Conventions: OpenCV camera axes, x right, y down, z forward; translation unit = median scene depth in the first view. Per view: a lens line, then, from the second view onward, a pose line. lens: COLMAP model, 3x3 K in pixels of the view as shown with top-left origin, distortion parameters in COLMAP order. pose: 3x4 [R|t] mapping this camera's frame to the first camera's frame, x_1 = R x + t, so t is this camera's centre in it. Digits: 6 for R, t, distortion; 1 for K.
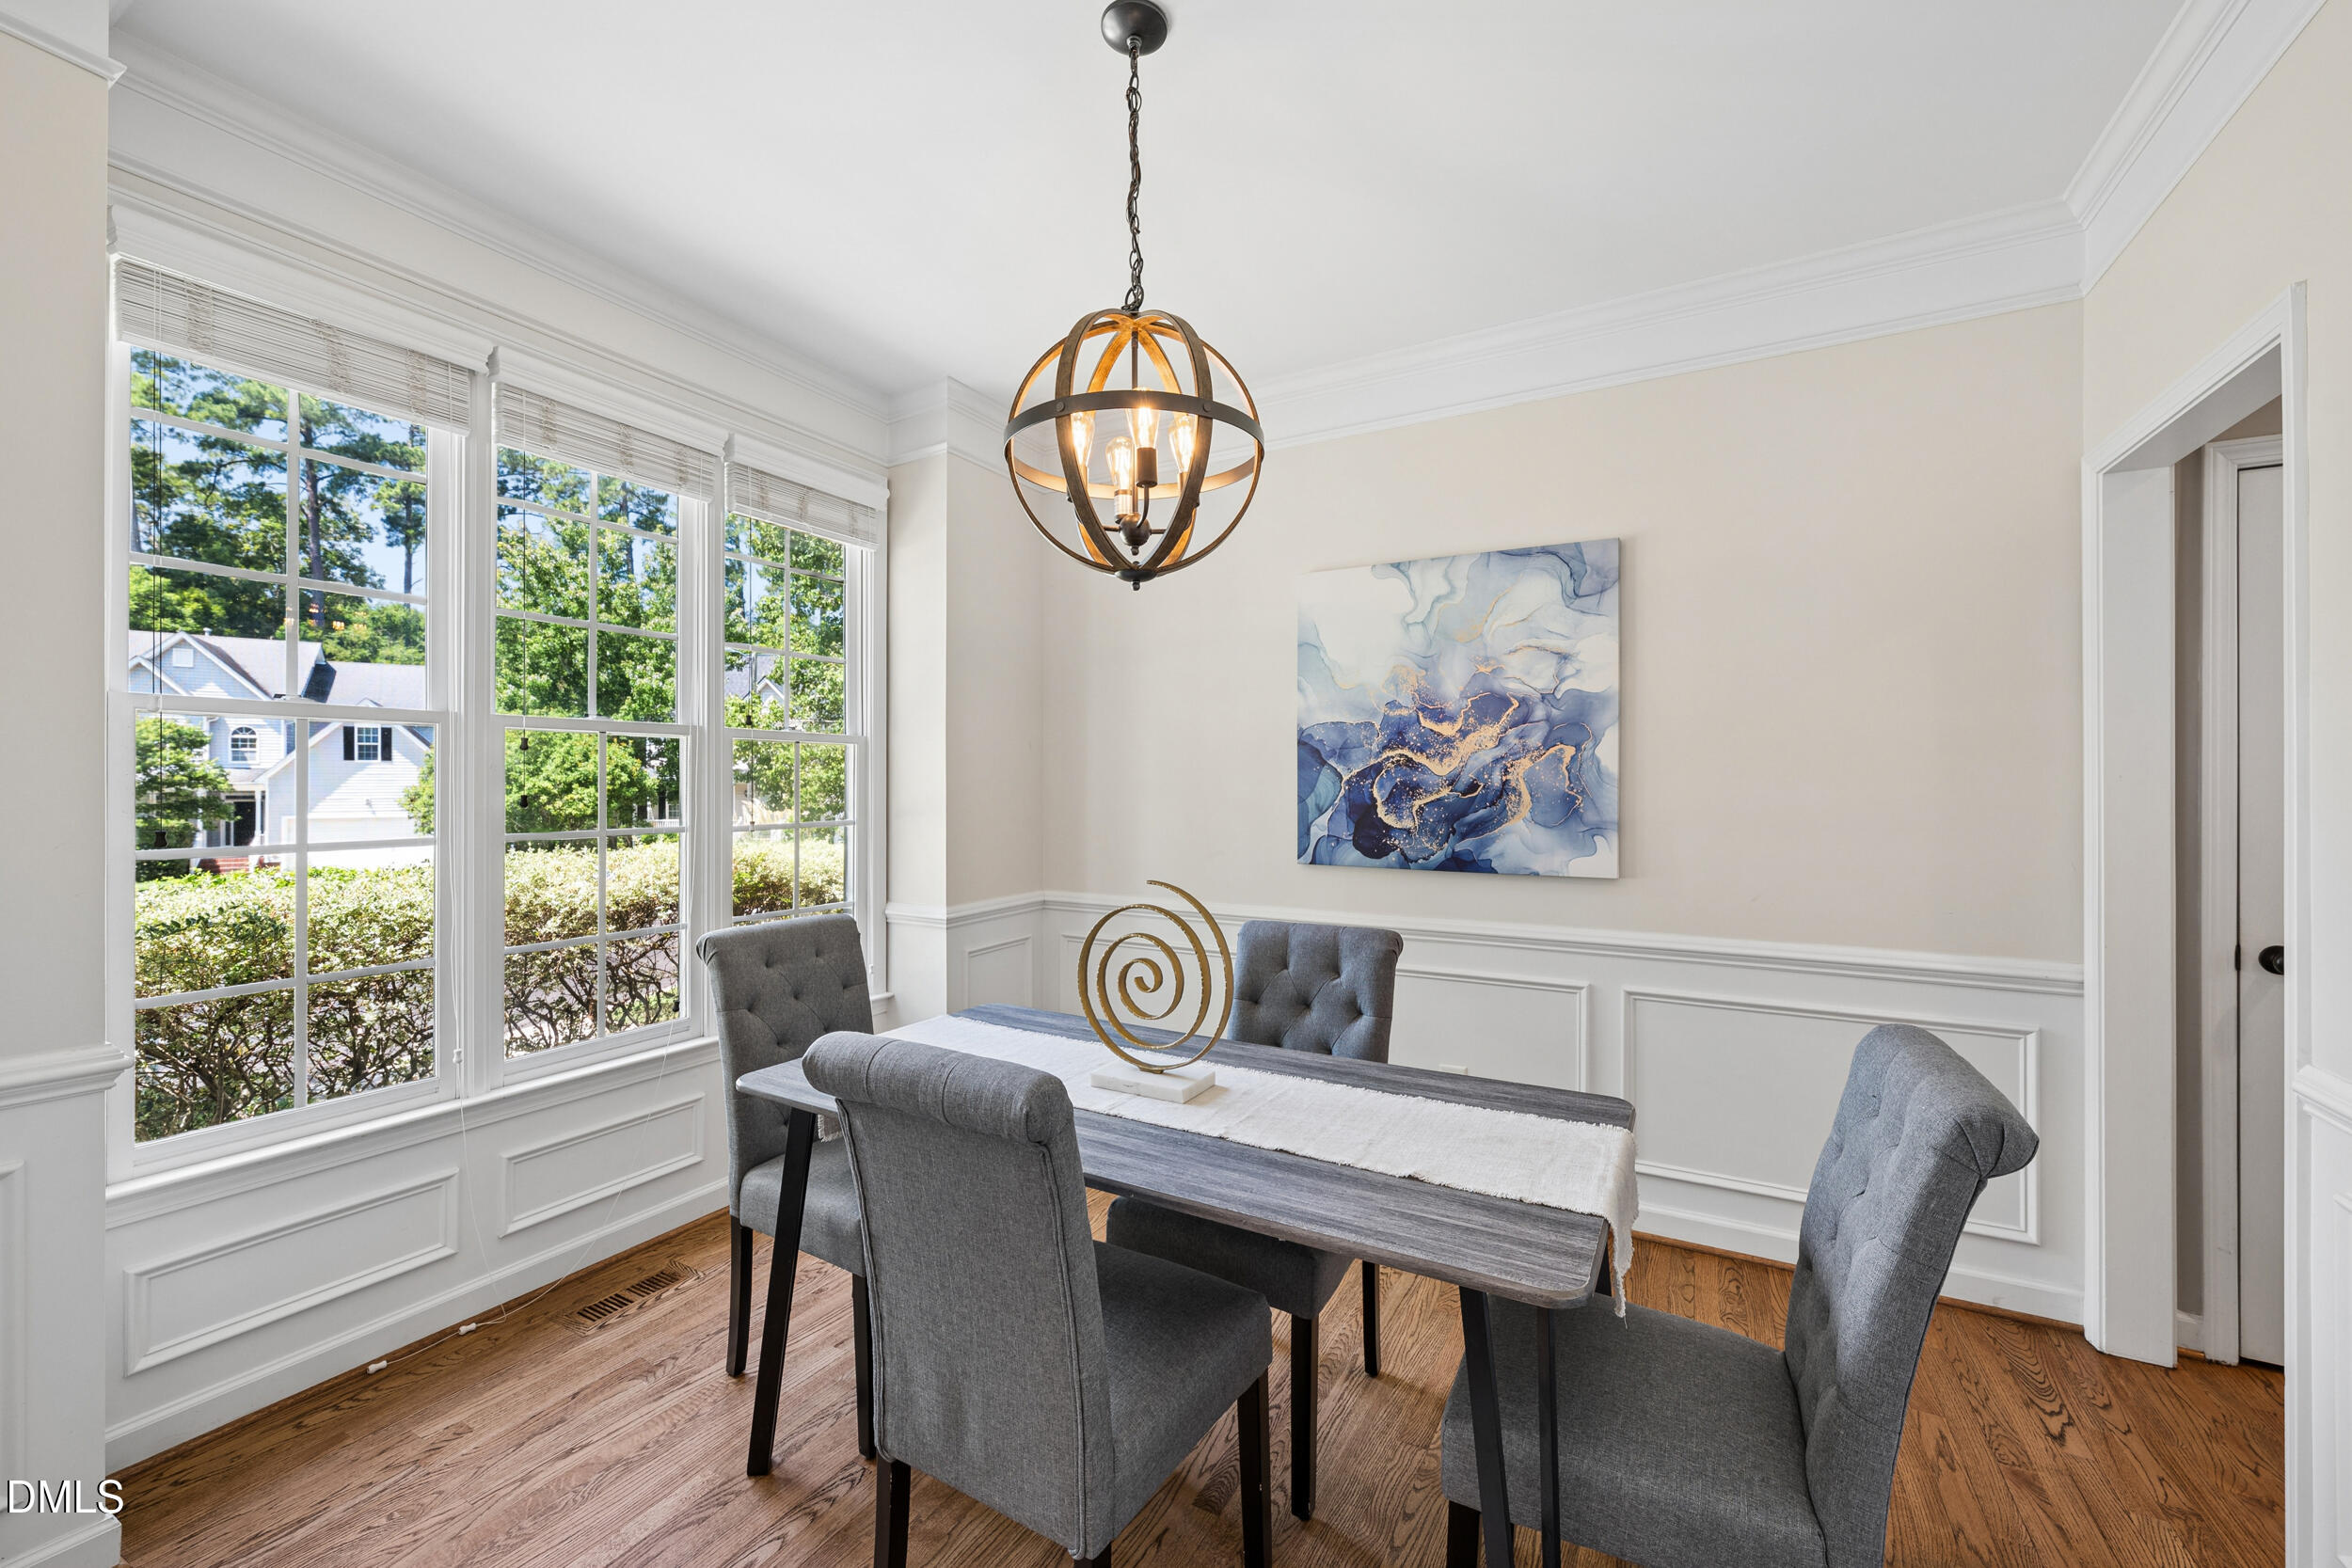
lens RADIAL K [[926.7, 0, 1176.0], [0, 926.7, 784.0], [0, 0, 1]] dist [0.000155, -0.000106]
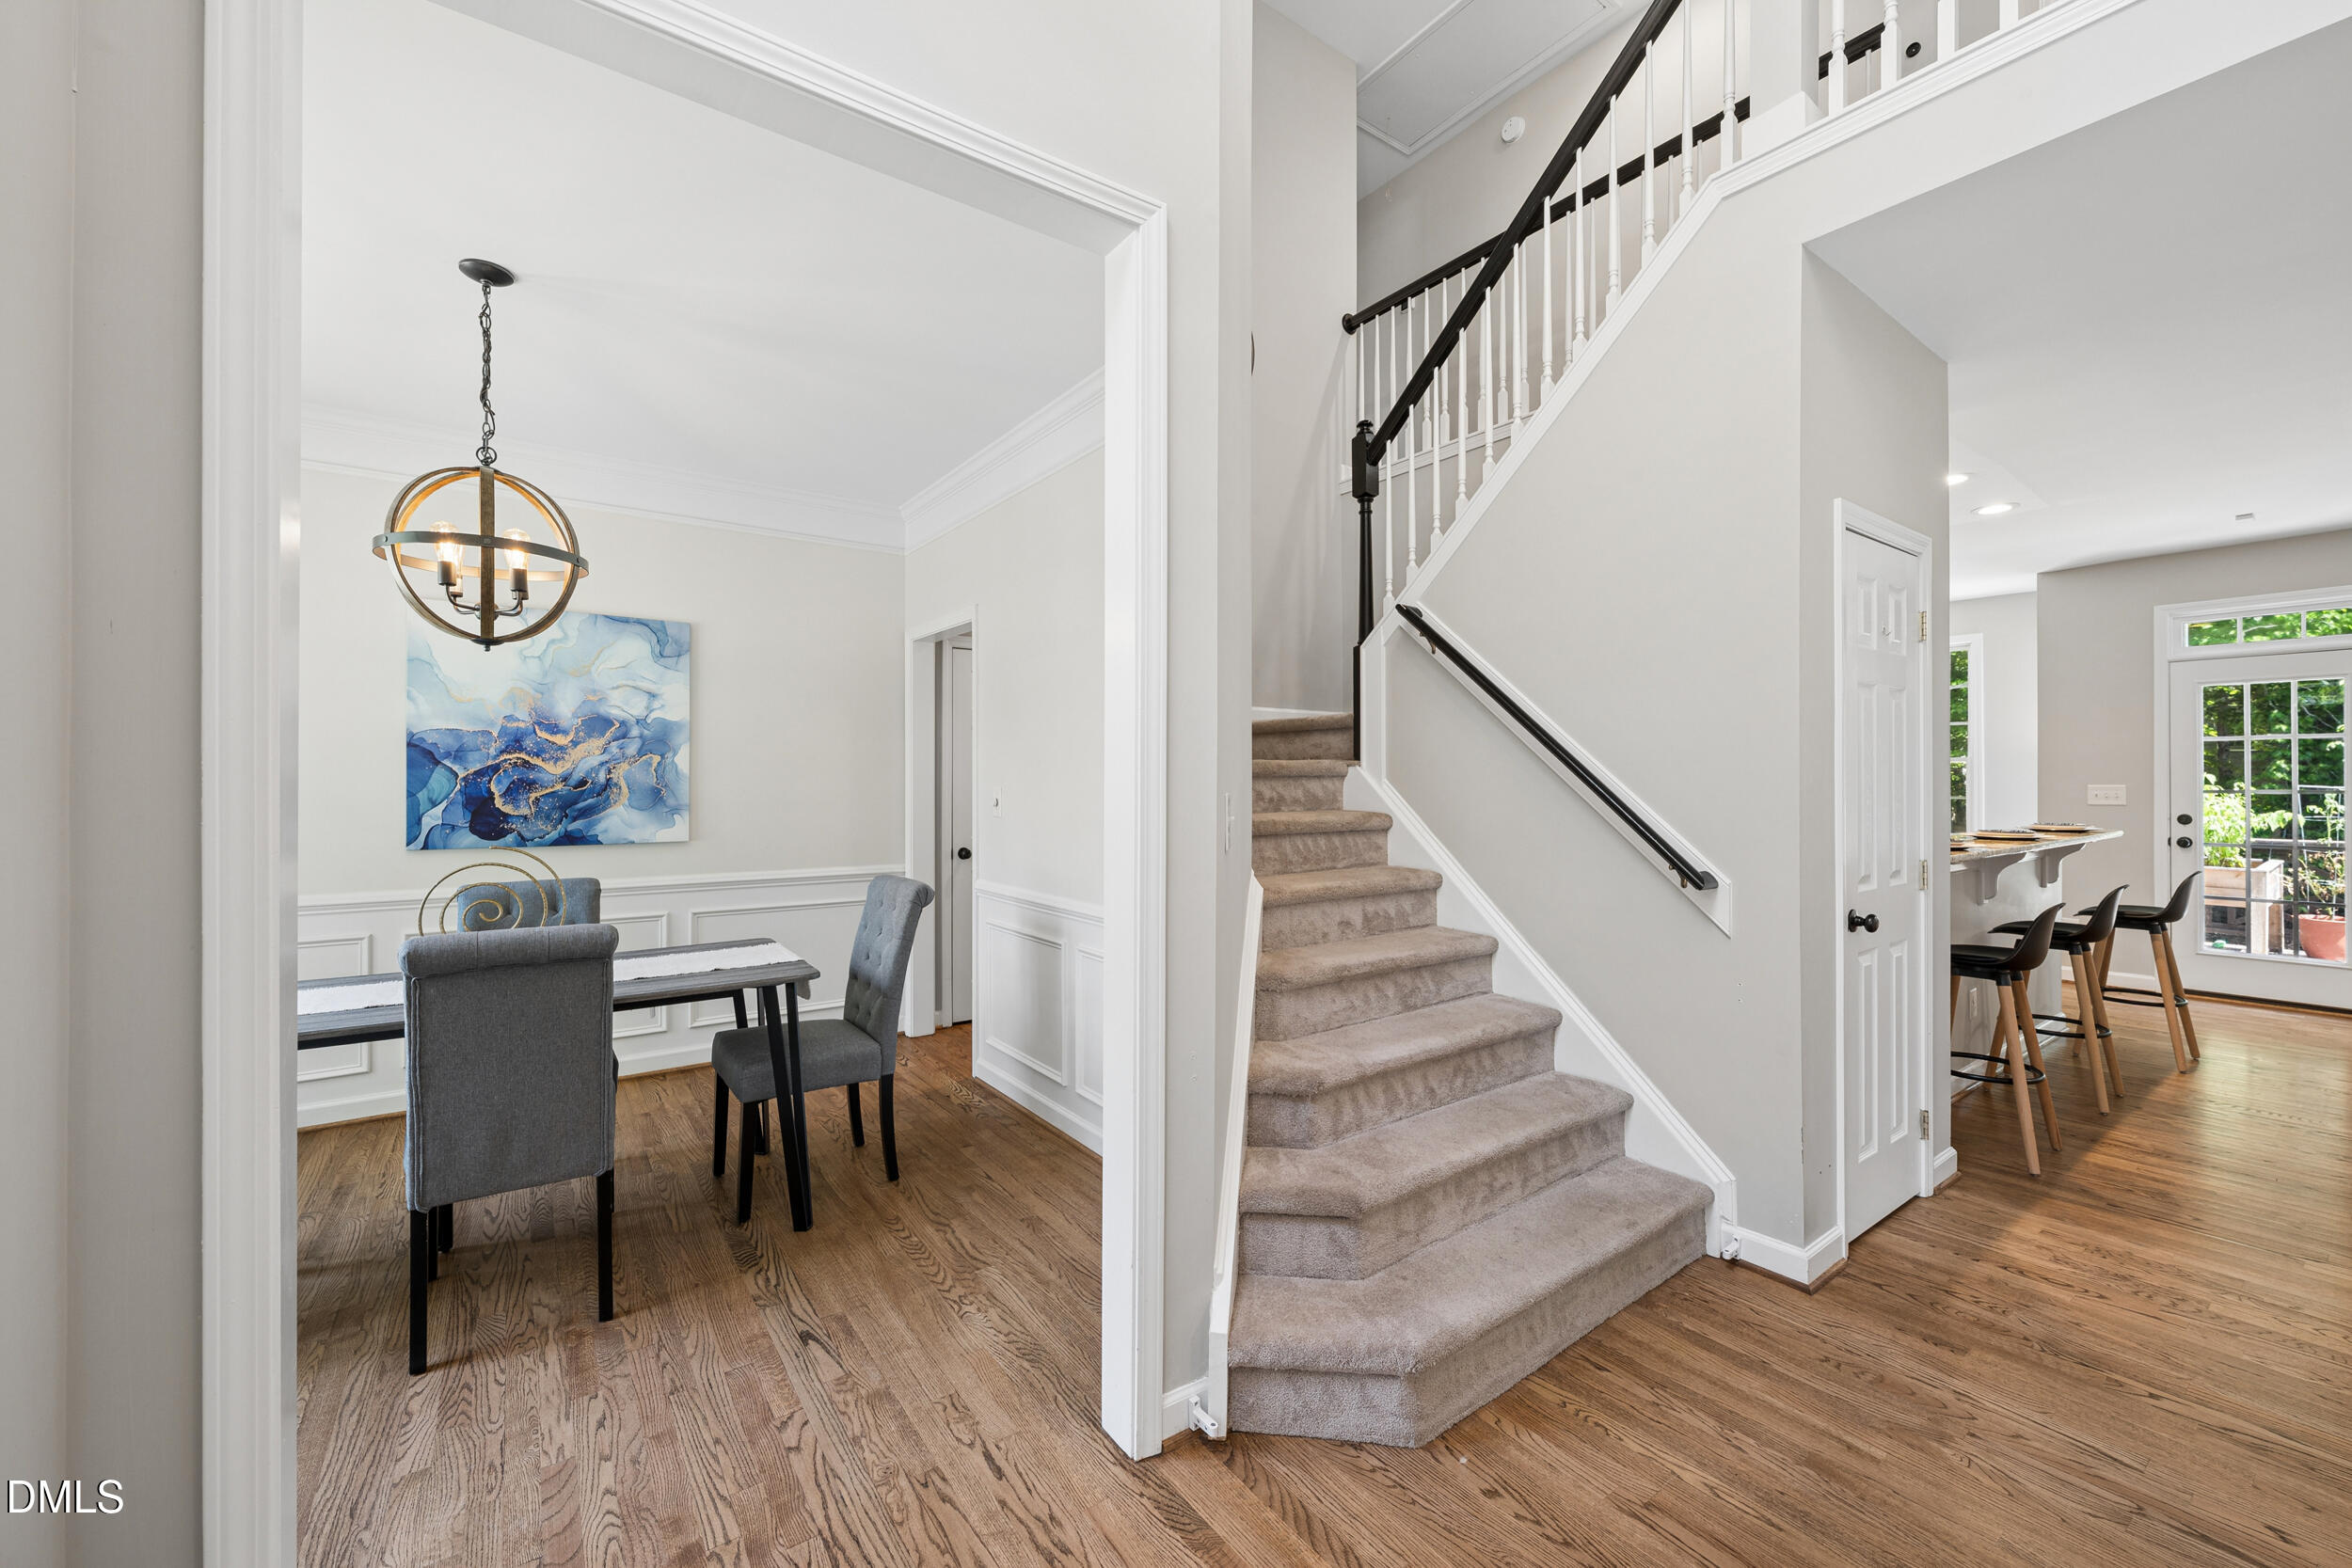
lens RADIAL K [[926.0, 0, 1174.3], [0, 926.0, 777.3], [0, 0, 1]] dist [0.000405, -0.000318]
pose [[0.425879, 0.002188, 0.904778, -0.550568], [-0.000971, 0.999998, -0.001962, -0.003128], [-0.904780, -0.000043, 0.425880, -0.379967]]
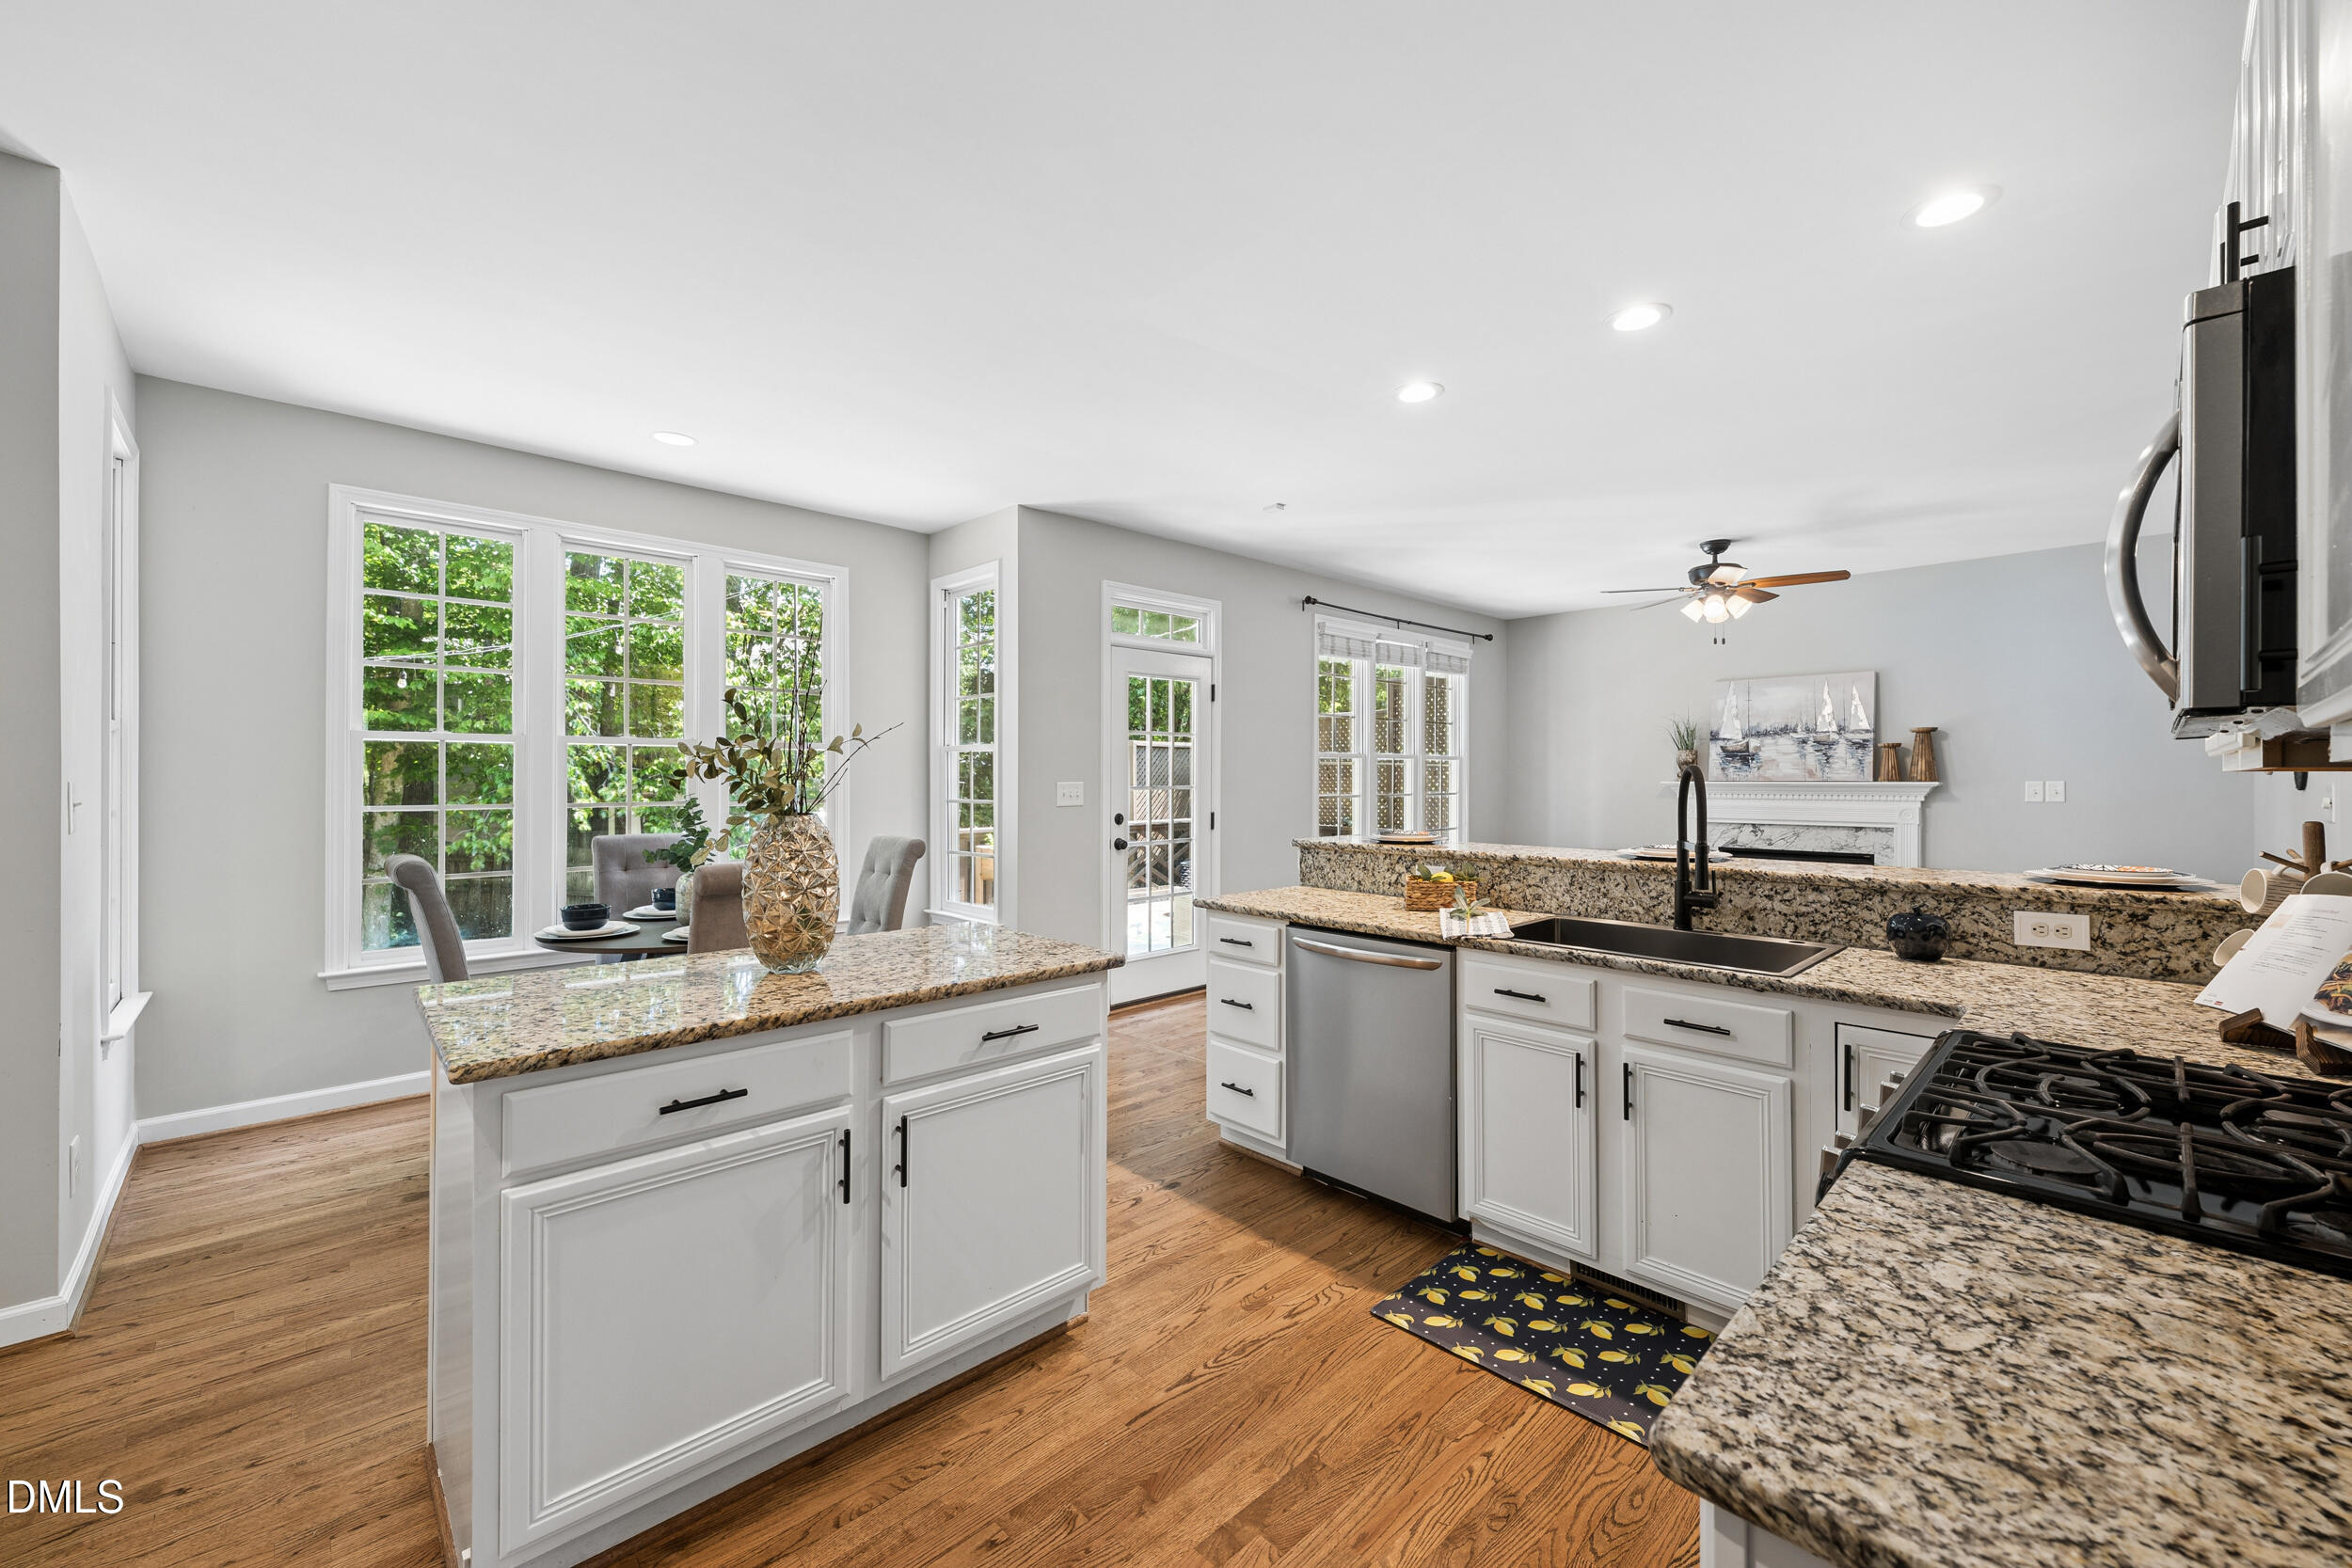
lens RADIAL K [[924.4, 0, 1175.6], [0, 924.4, 777.0], [0, 0, 1]] dist [-0.000660, -0.000343]
pose [[-0.954872, -0.001898, 0.297013, 4.662026], [-0.001916, 0.999998, 0.000230, -0.000457], [-0.297013, -0.000349, -0.954873, 1.103252]]
